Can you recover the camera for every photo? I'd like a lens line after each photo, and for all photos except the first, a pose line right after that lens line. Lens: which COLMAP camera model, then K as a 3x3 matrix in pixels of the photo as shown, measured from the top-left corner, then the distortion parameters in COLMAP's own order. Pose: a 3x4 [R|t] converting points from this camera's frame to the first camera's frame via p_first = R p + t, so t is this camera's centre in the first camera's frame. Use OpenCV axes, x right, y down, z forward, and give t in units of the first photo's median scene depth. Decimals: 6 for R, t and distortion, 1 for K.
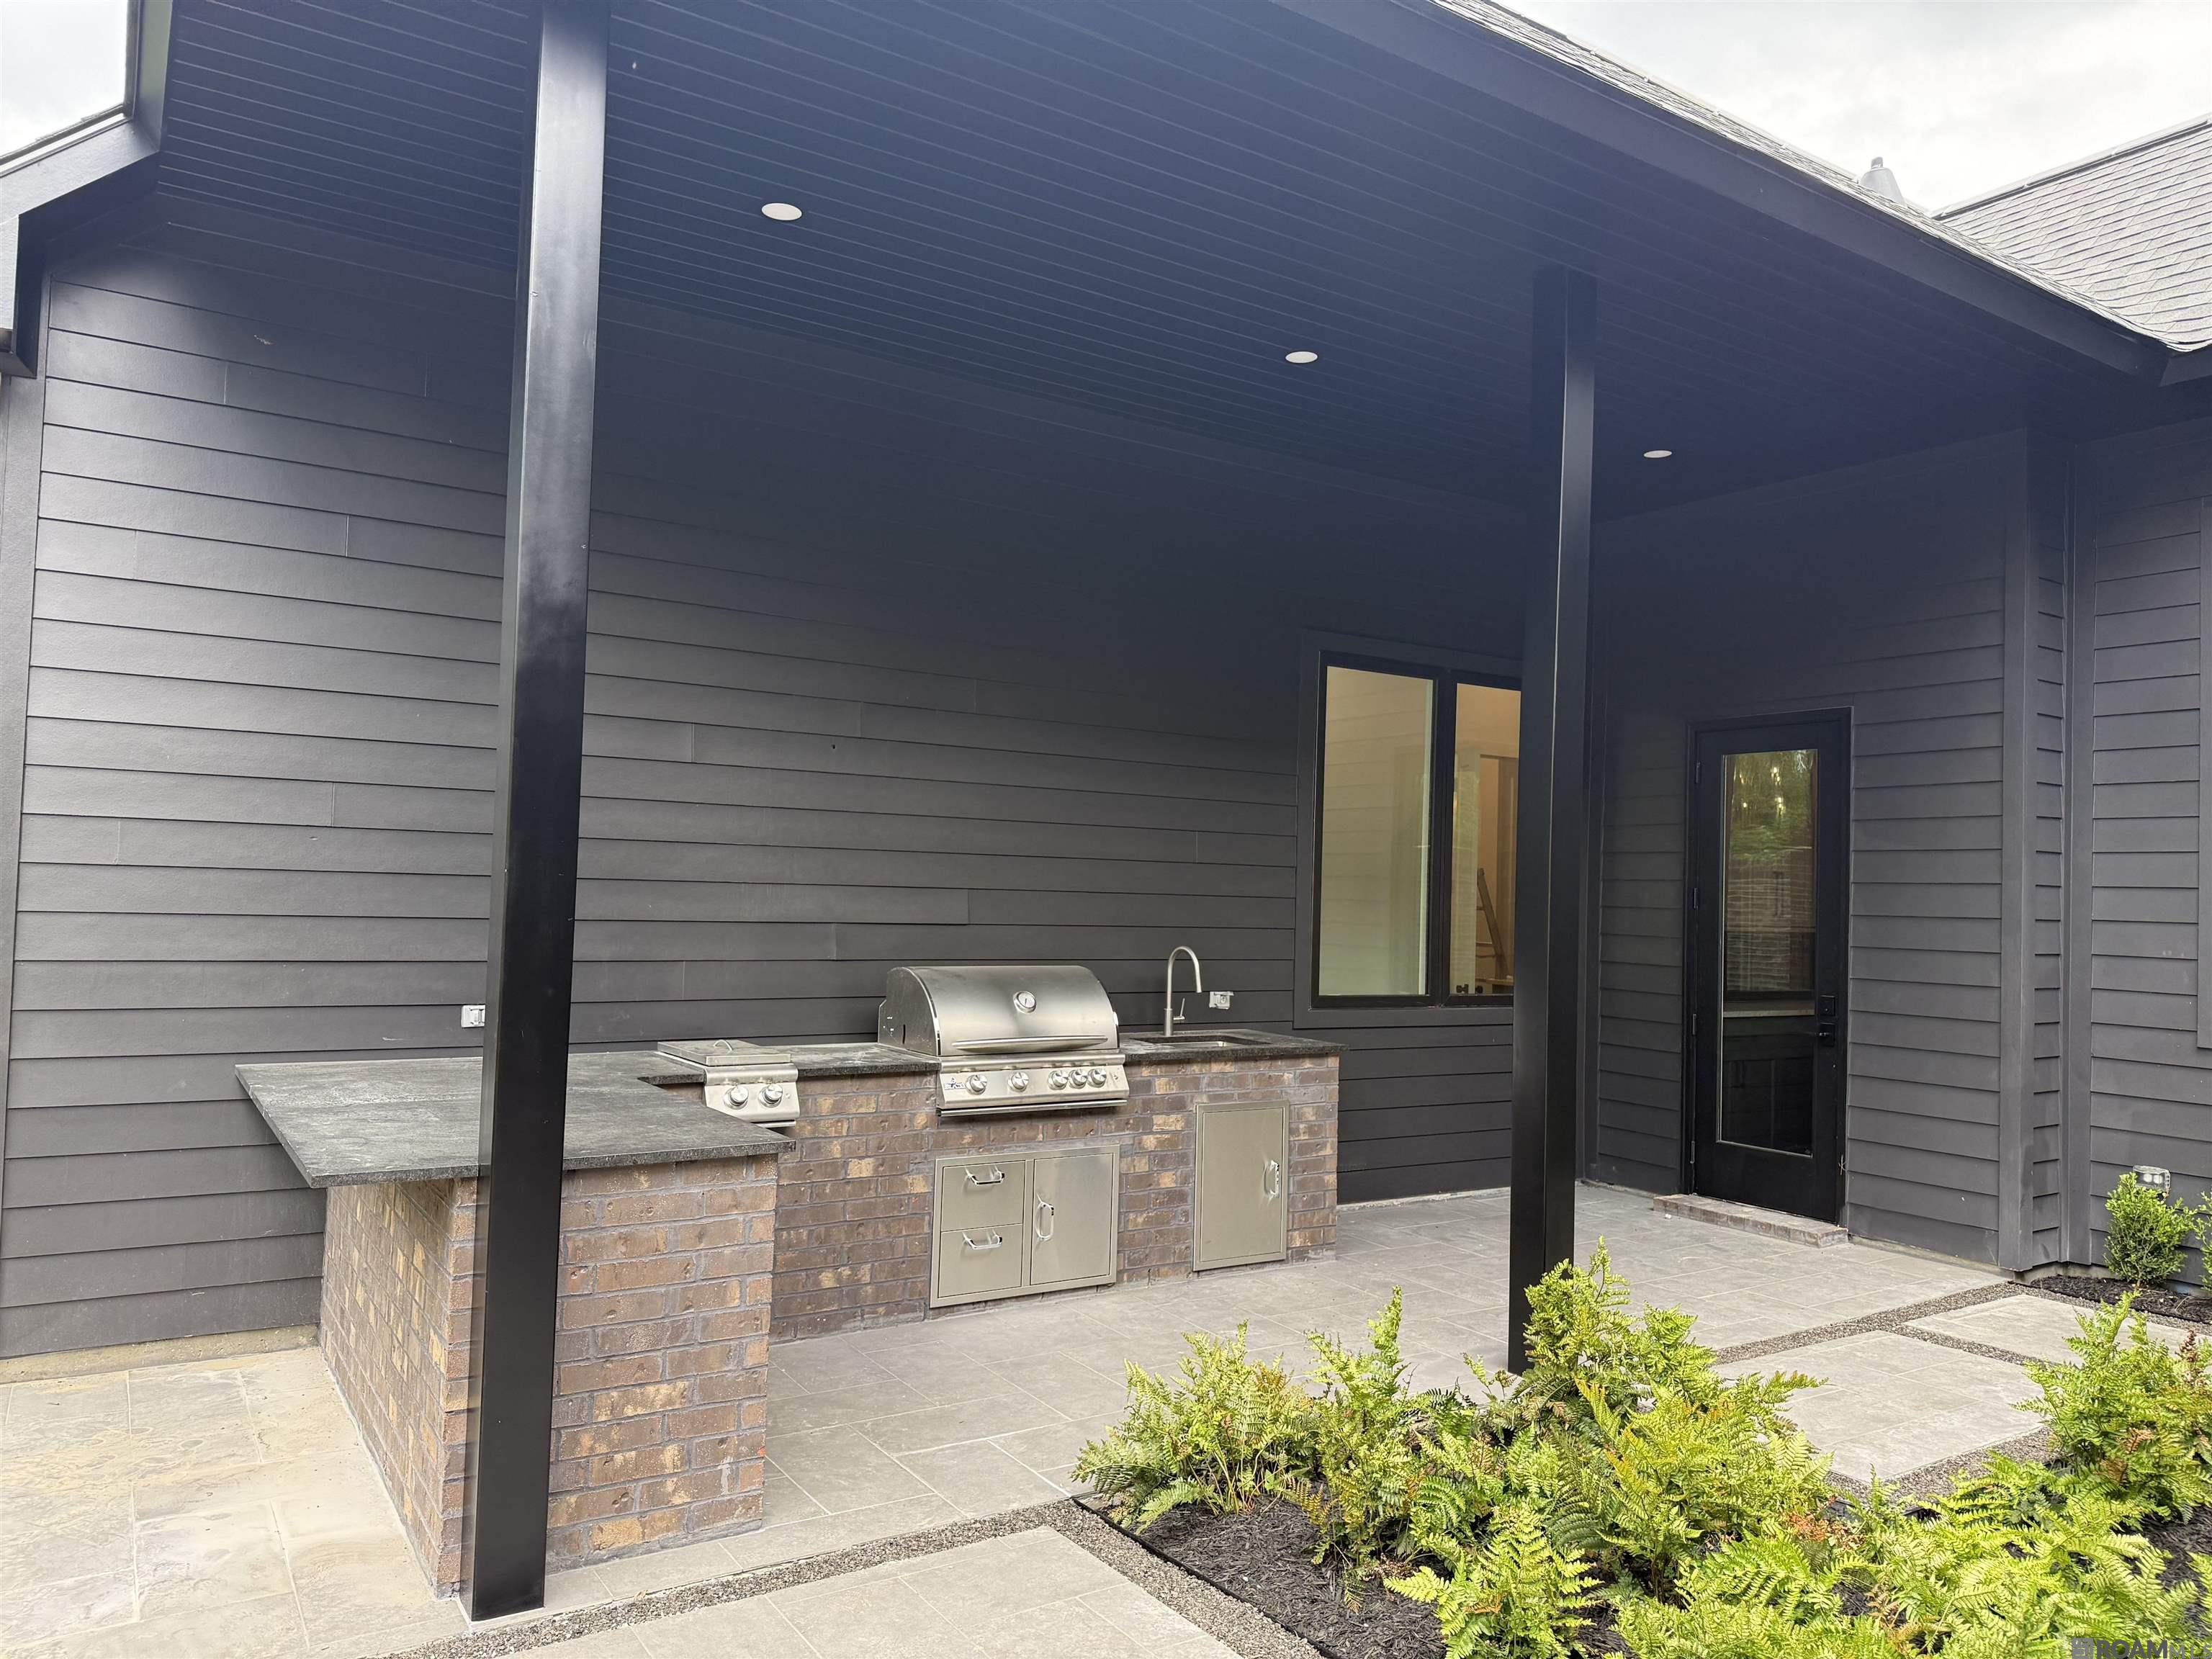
lens RADIAL K [[1547.5, 0, 1143.4], [0, 1547.5, 811.4], [0, 0, 1]] dist [0.001797, -0.004165]
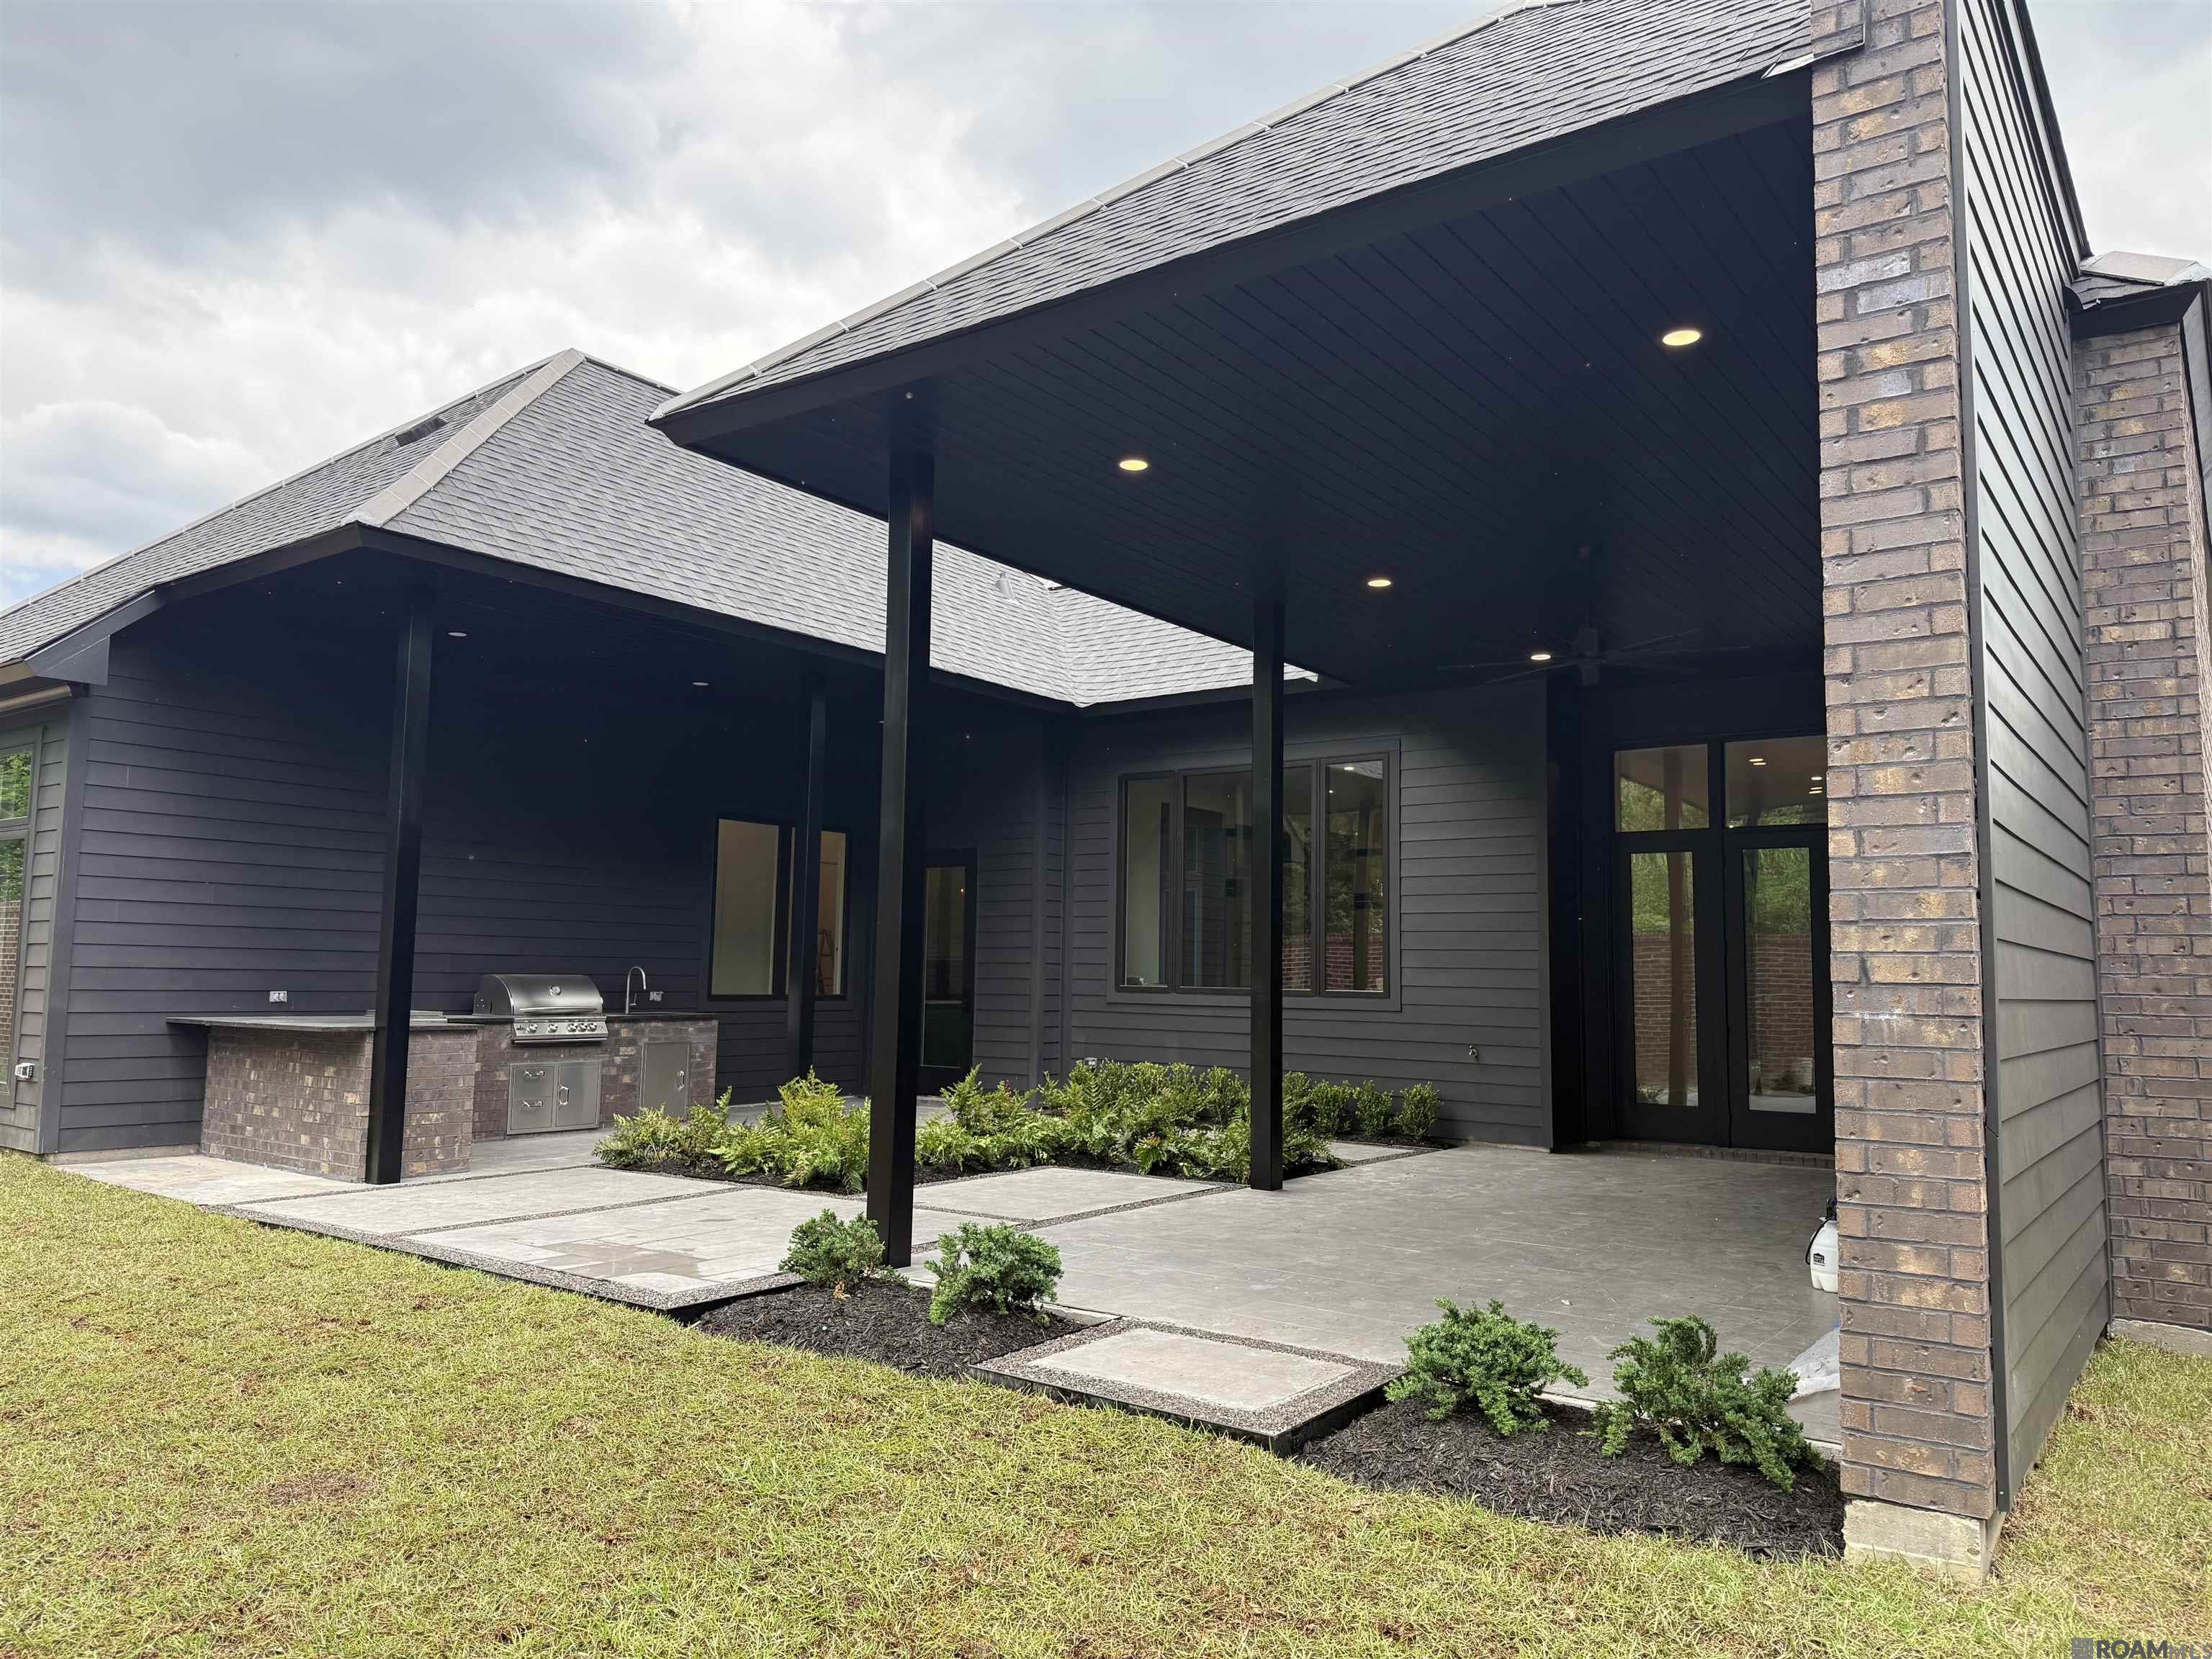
lens RADIAL K [[1547.5, 0, 1143.4], [0, 1547.5, 811.4], [0, 0, 1]] dist [0.001797, -0.004165]
pose [[0.938819, 0.022580, 0.343670, -0.053879], [-0.006768, 0.998865, -0.047138, -0.020758], [-0.344344, 0.041928, 0.937907, -1.154096]]
